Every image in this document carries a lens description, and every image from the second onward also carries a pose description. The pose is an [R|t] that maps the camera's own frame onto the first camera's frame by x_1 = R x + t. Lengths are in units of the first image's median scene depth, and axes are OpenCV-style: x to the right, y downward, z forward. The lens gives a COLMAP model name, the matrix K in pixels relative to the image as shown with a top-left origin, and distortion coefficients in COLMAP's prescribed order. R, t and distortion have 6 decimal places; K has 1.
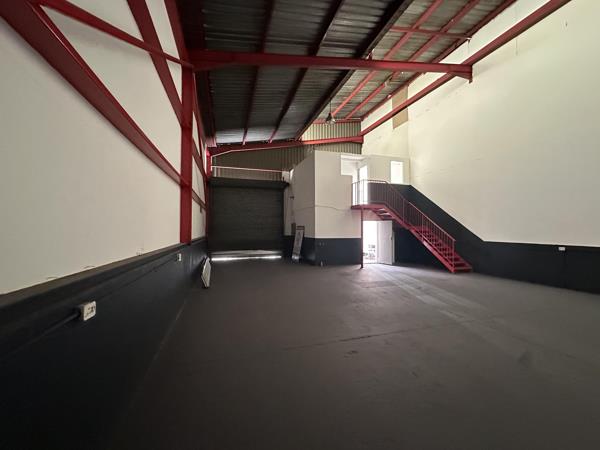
lens RADIAL K [[240.3, 0, 298.9], [0, 240.3, 224.2], [0, 0, 1]] dist [-0.002302, 0.000404]
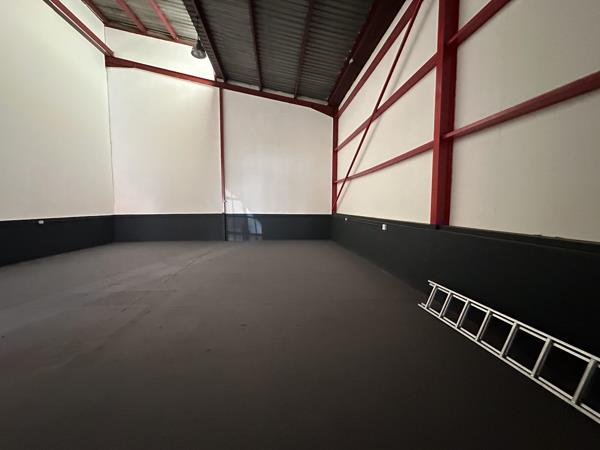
lens RADIAL K [[240.3, 0, 299.5], [0, 240.3, 224.8], [0, 0, 1]] dist [-0.002302, 0.000404]
pose [[-0.979726, -0.017563, 0.199571, -0.125598], [-0.005908, 0.998250, 0.058843, 0.025328], [-0.200256, 0.056470, -0.978115, 1.018861]]
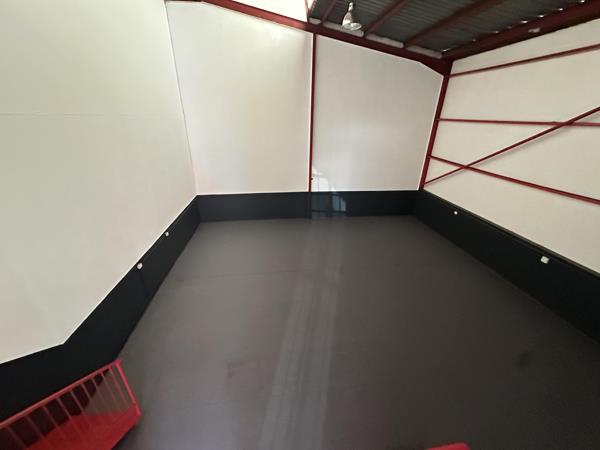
lens RADIAL K [[240.3, 0, 301.2], [0, 240.3, 224.8], [0, 0, 1]] dist [-0.002302, 0.000404]
pose [[-0.984193, -0.088018, 0.153681, 0.284058], [-0.020341, 0.918191, 0.395616, -0.231041], [-0.175930, 0.386236, -0.905467, 1.009000]]
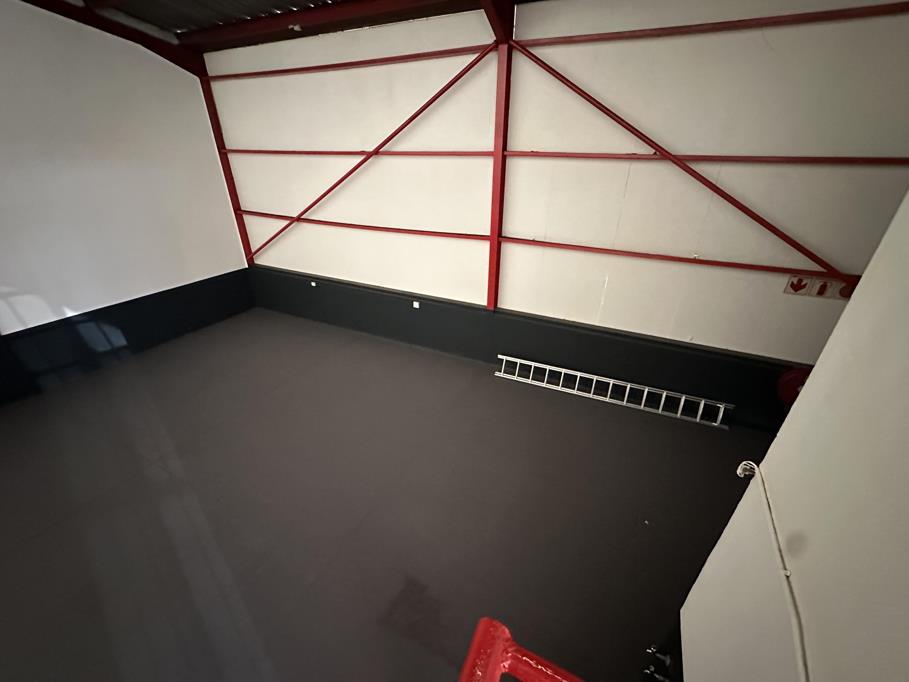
lens RADIAL K [[364.1, 0, 451.7], [0, 364.1, 340.8], [0, 0, 1]] dist [-0.002302, 0.000404]
pose [[-0.684209, 0.336837, -0.646838, 0.287842], [0.011030, 0.891624, 0.452642, -0.231278], [0.729203, 0.302567, -0.613772, 0.996354]]
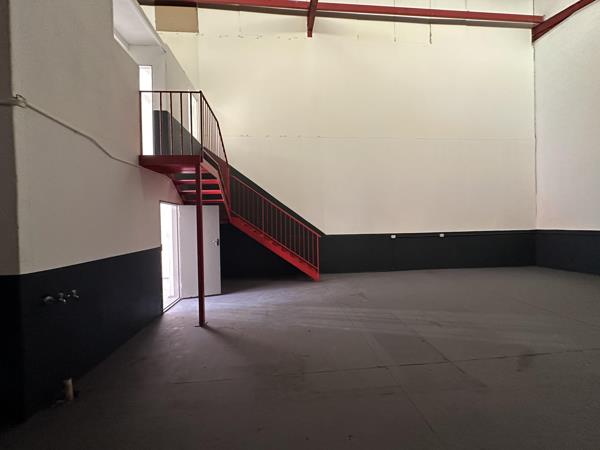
lens RADIAL K [[240.3, 0, 301.0], [0, 240.3, 225.0], [0, 0, 1]] dist [-0.002302, 0.000404]
pose [[0.209058, -0.017036, 0.977755, -0.068472], [0.002189, 0.999854, 0.016953, 0.017190], [-0.977901, -0.001404, 0.209065, 0.757985]]
